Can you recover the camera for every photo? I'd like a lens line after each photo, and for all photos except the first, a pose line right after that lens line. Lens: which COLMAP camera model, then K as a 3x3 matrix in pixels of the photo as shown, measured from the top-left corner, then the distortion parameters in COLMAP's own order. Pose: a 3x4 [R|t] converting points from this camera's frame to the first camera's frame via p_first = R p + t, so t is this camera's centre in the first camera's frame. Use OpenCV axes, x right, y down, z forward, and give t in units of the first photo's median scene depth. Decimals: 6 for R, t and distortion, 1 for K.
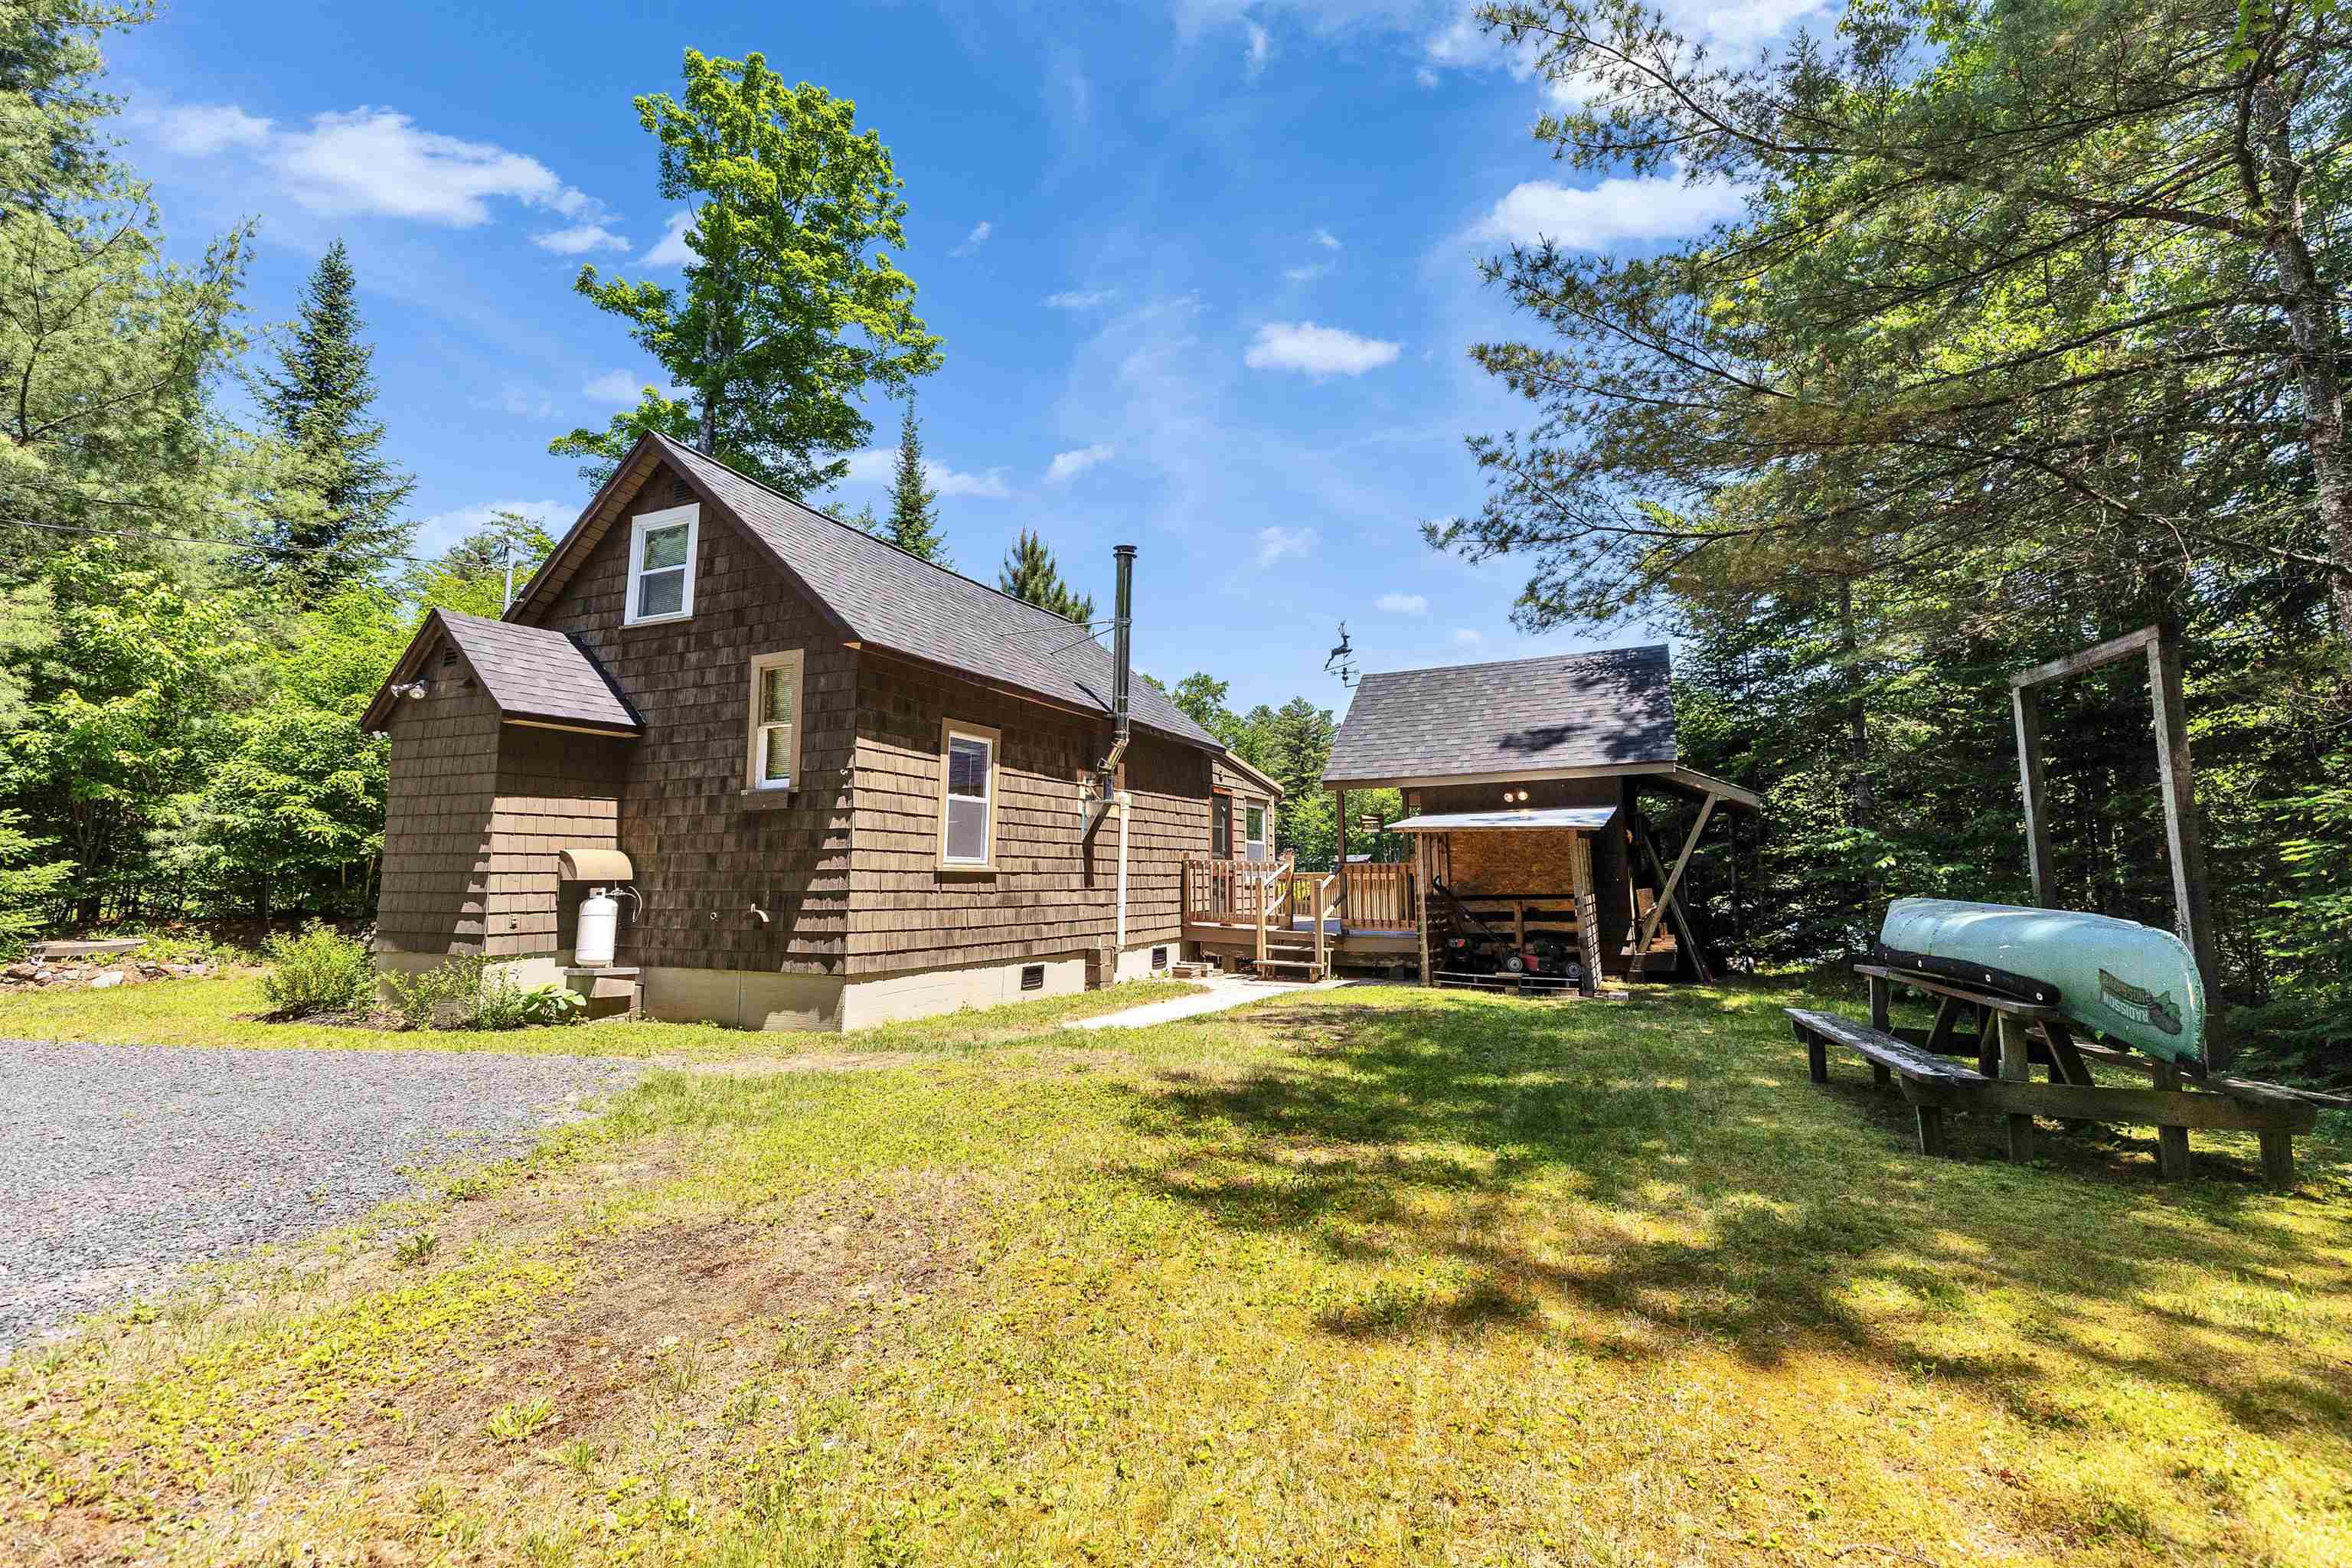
lens RADIAL K [[1042.2, 0, 1184.1], [0, 1042.2, 751.3], [0, 0, 1]] dist [0.003068, -0.000248]
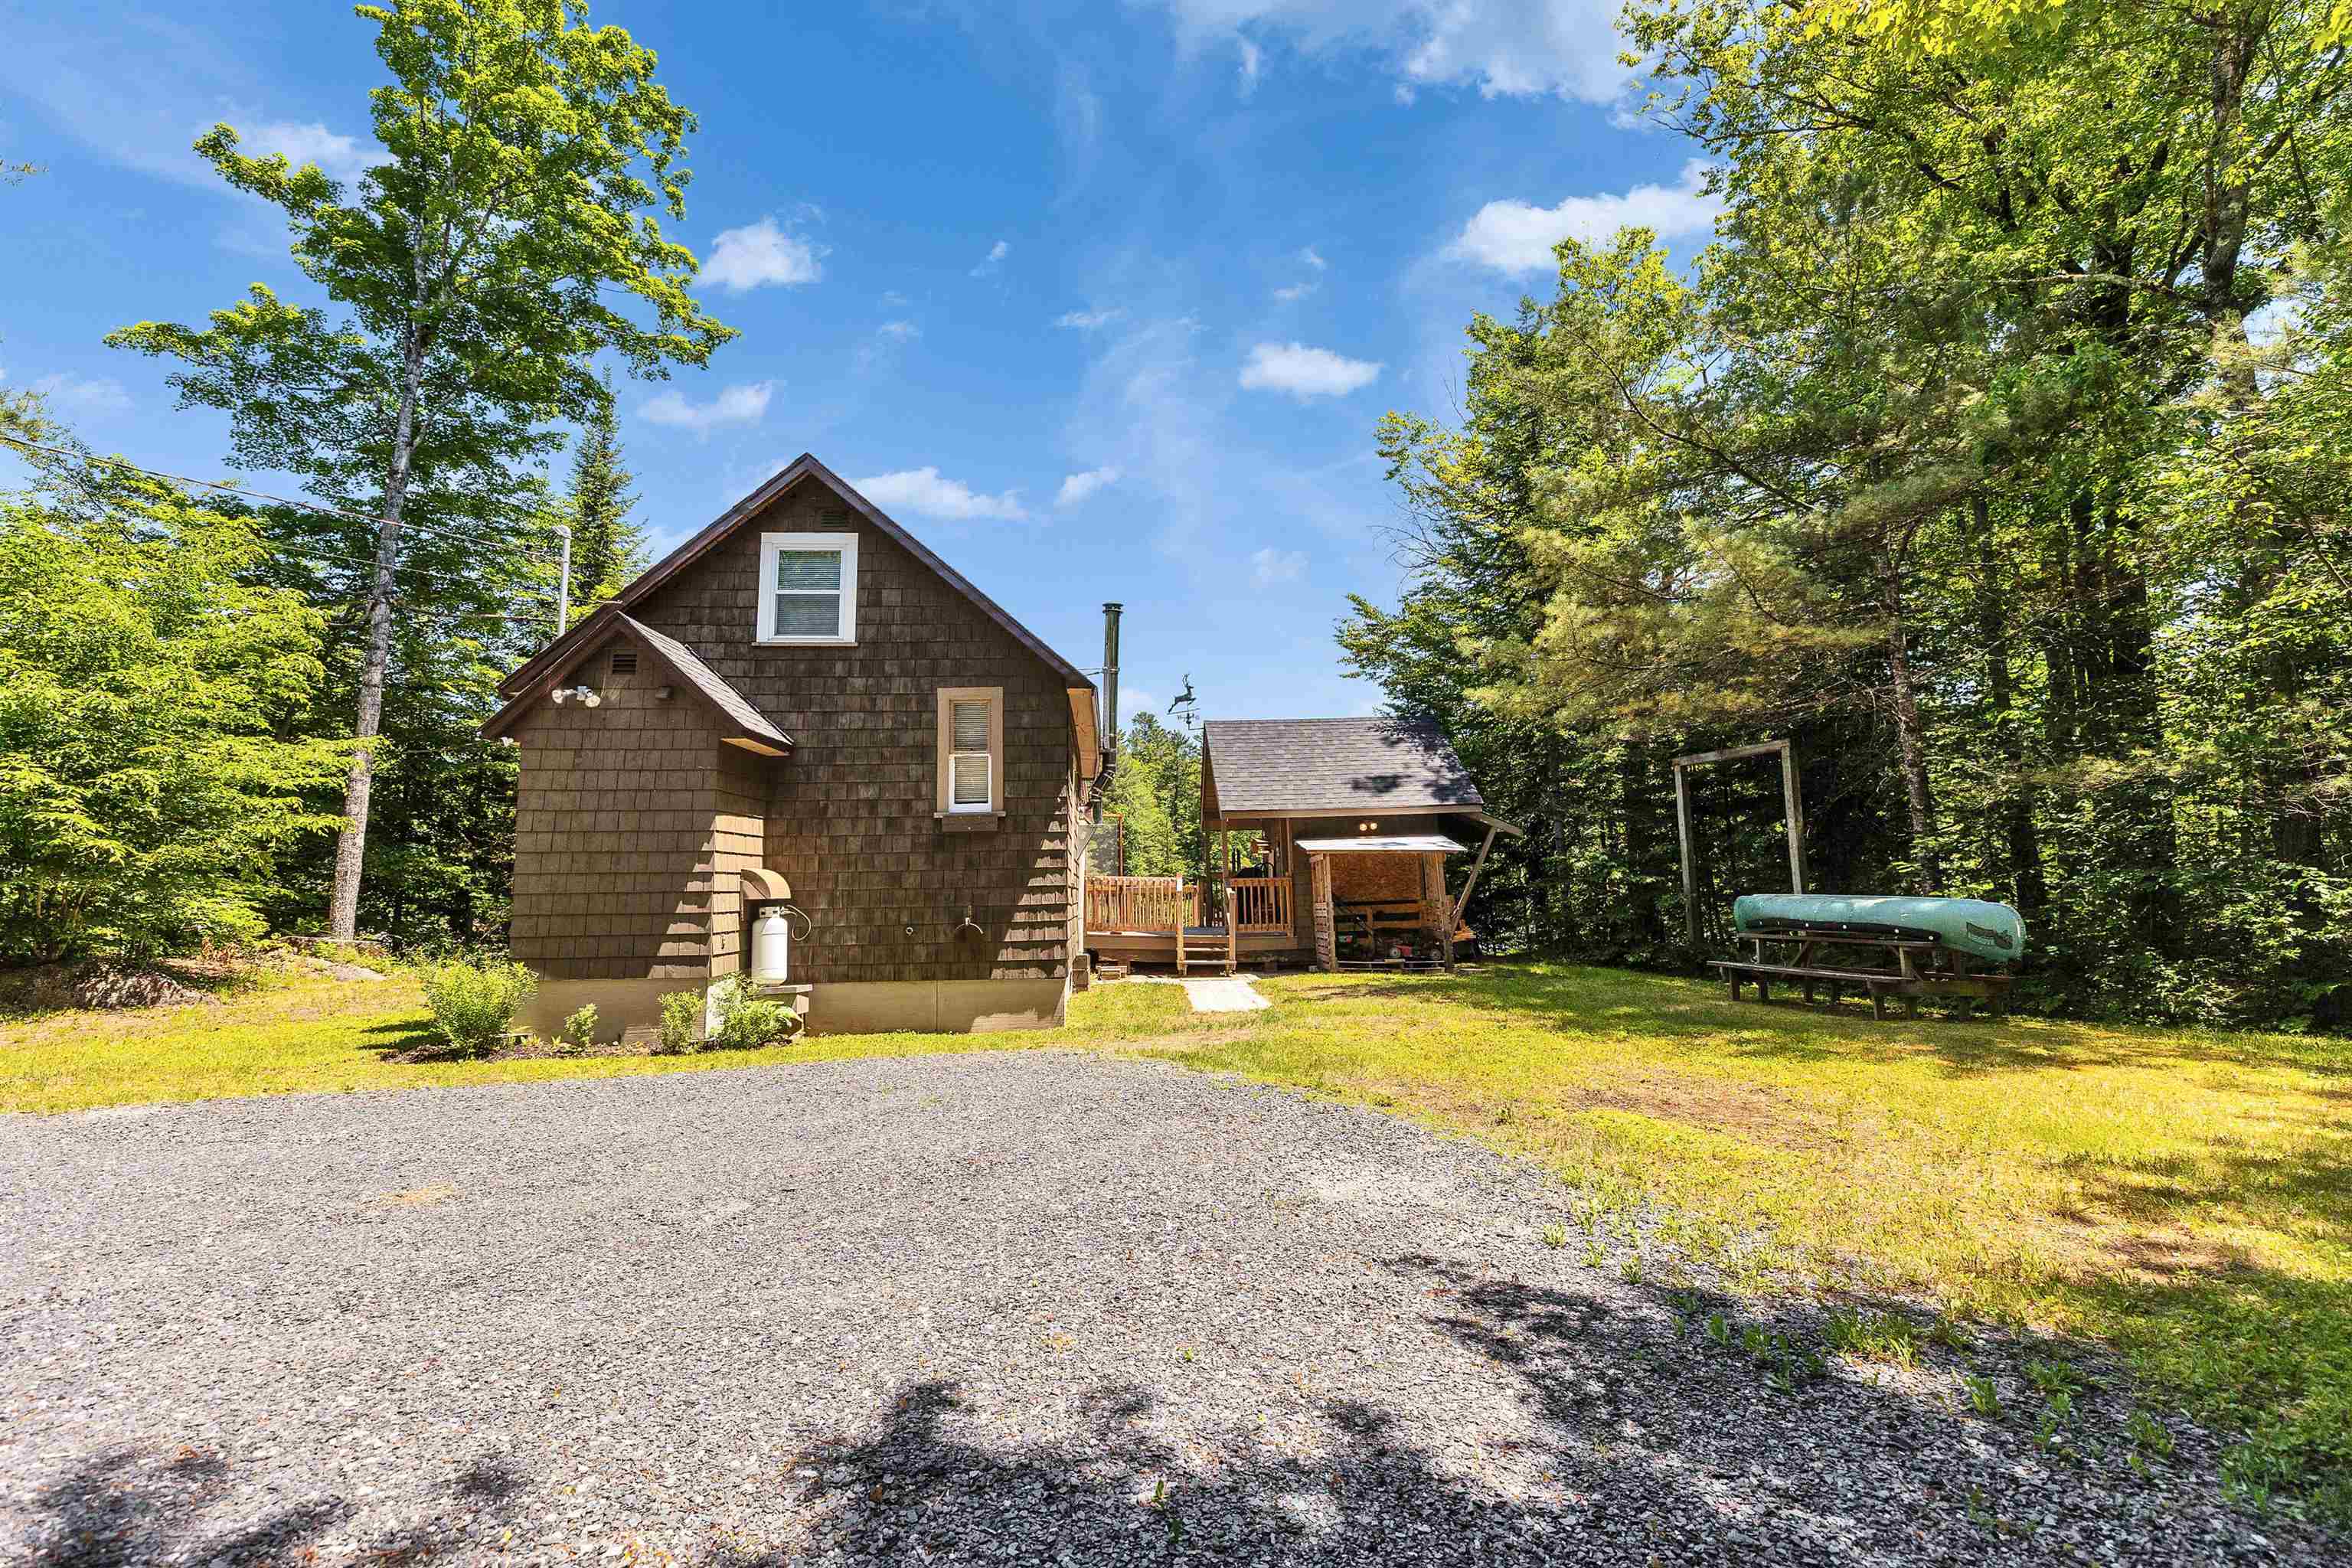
lens RADIAL K [[1043.1, 0, 1161.5], [0, 1043.1, 758.9], [0, 0, 1]] dist [0.002410, 0.000021]
pose [[0.885210, 0.046634, 0.462848, -0.675759], [-0.042460, 0.998909, -0.019438, -0.007092], [-0.463249, -0.002446, 0.886225, -0.059453]]
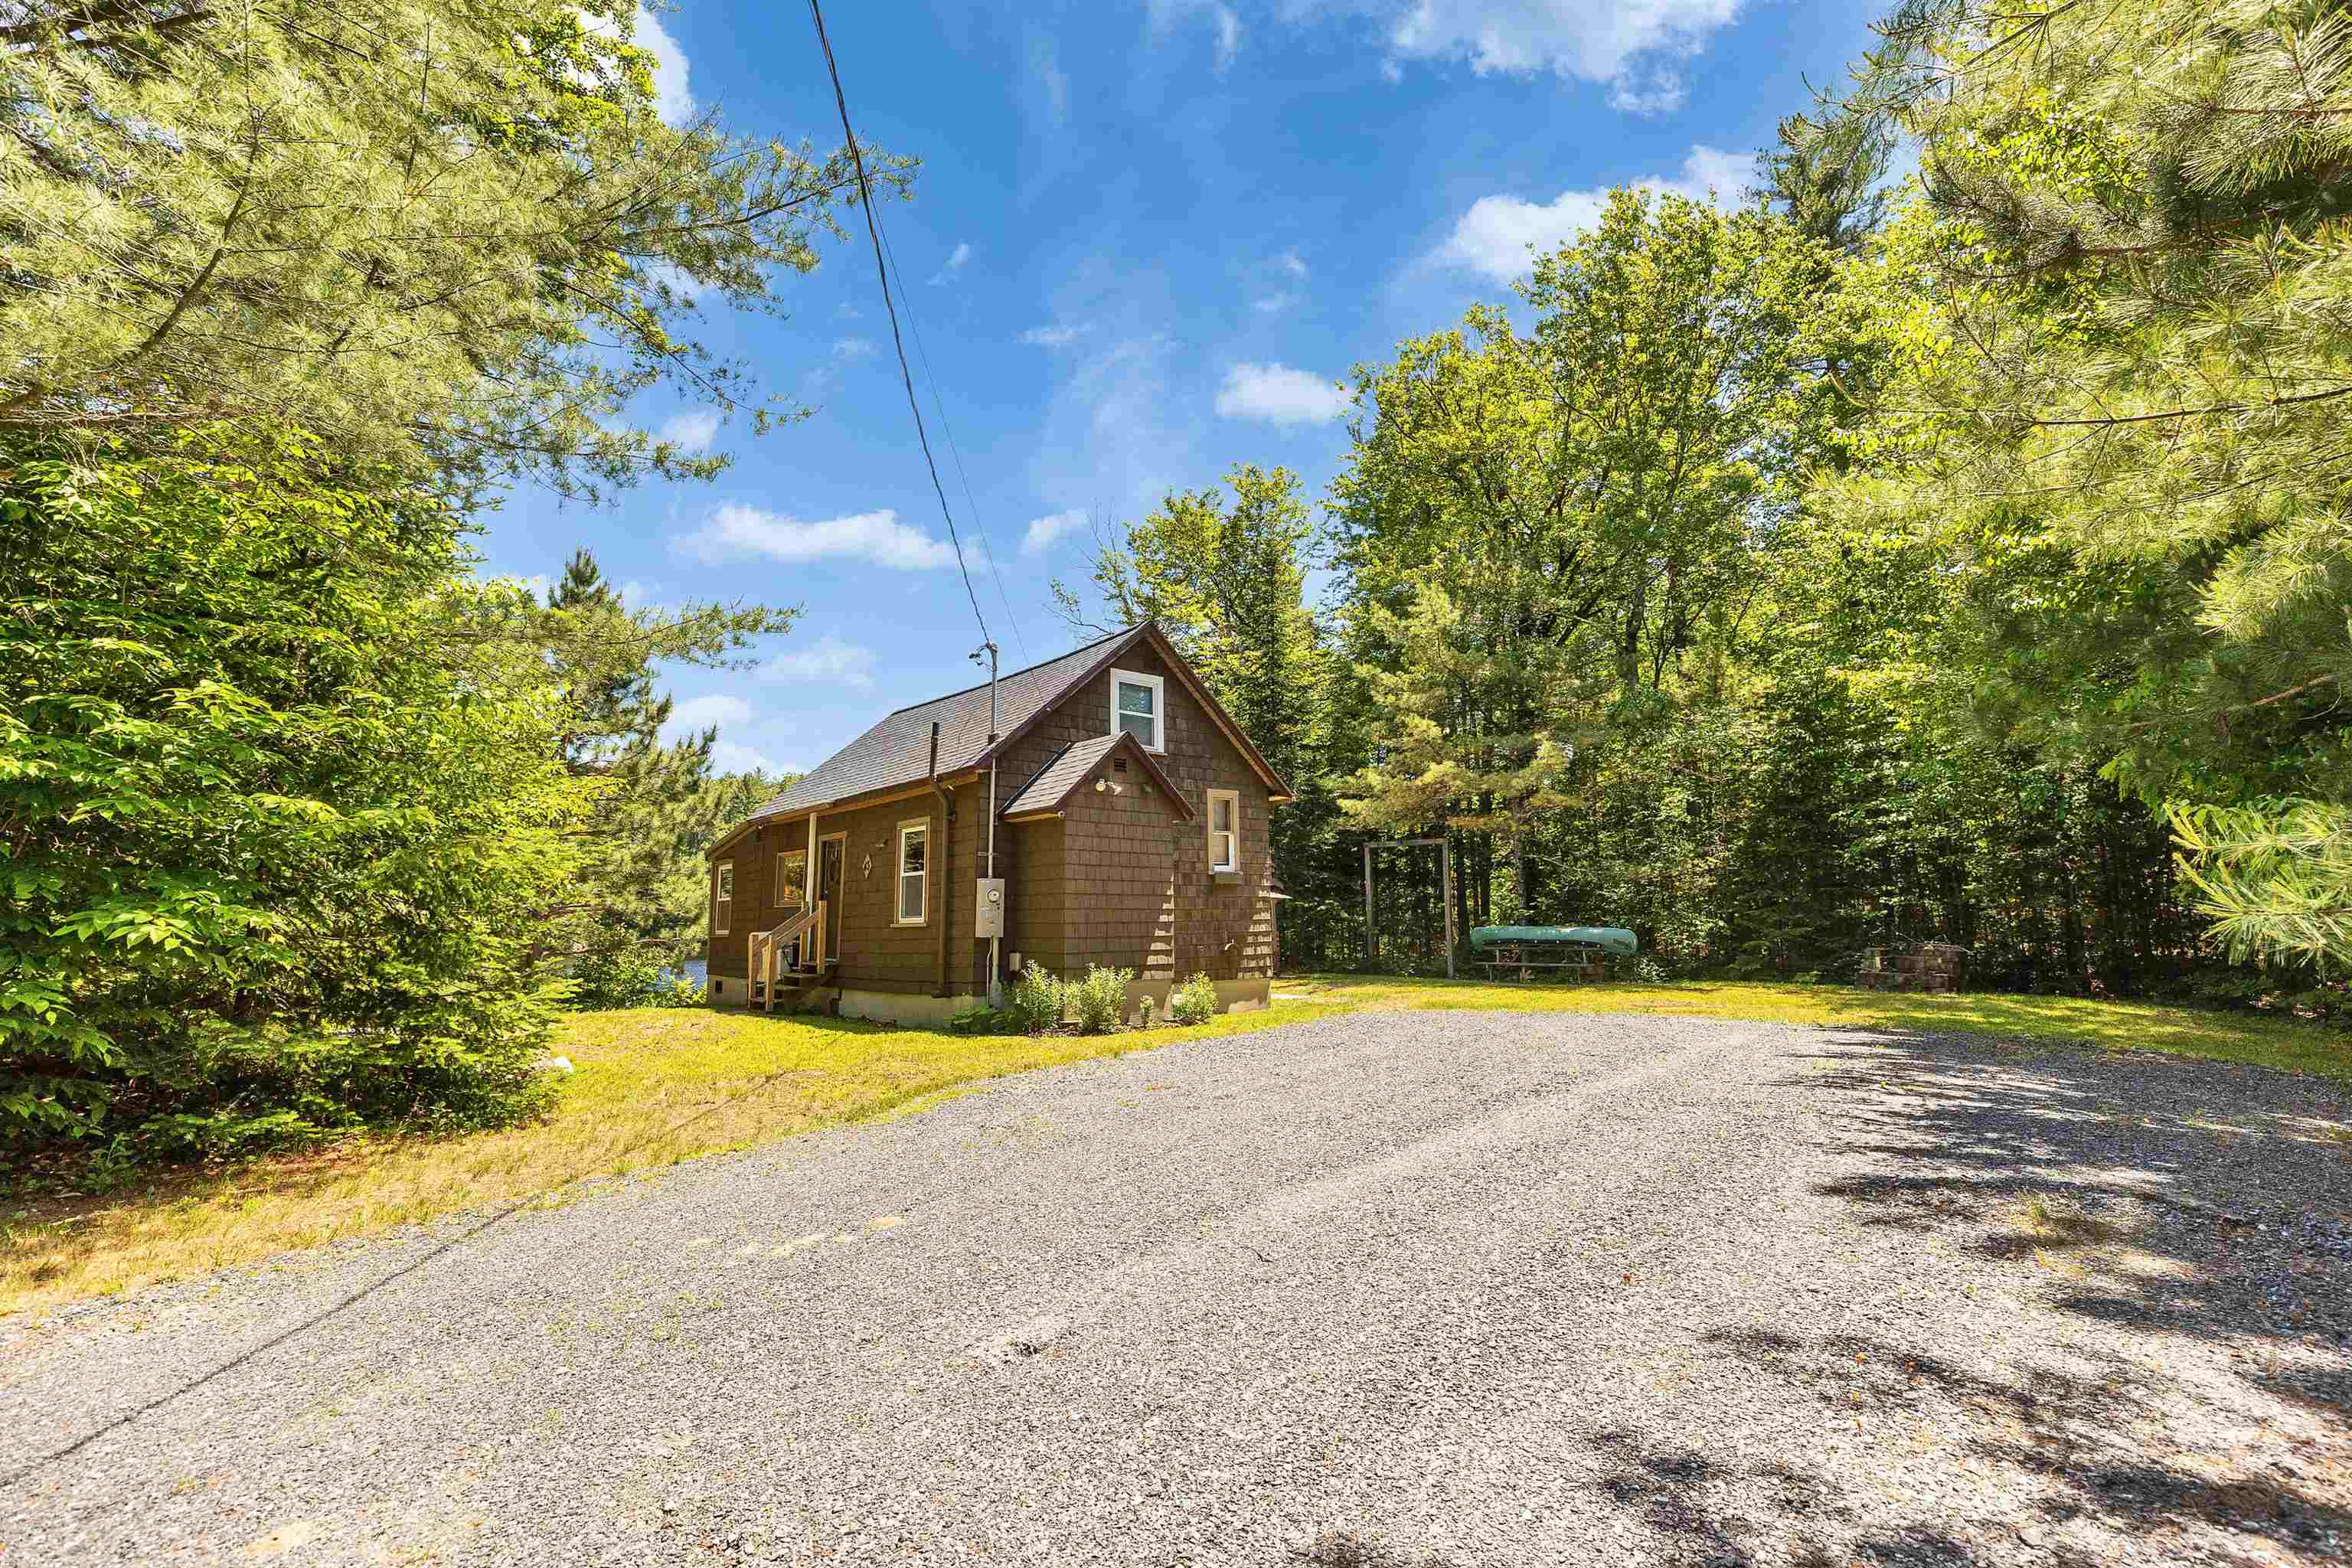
lens RADIAL K [[1051.5, 0, 1171.4], [0, 1051.5, 778.5], [0, 0, 1]] dist [0.007131, -0.000401]
pose [[0.424242, 0.116786, 0.897986, -1.835766], [-0.098232, 0.991732, -0.082570, 0.032916], [-0.900205, -0.053181, 0.432206, 0.326327]]
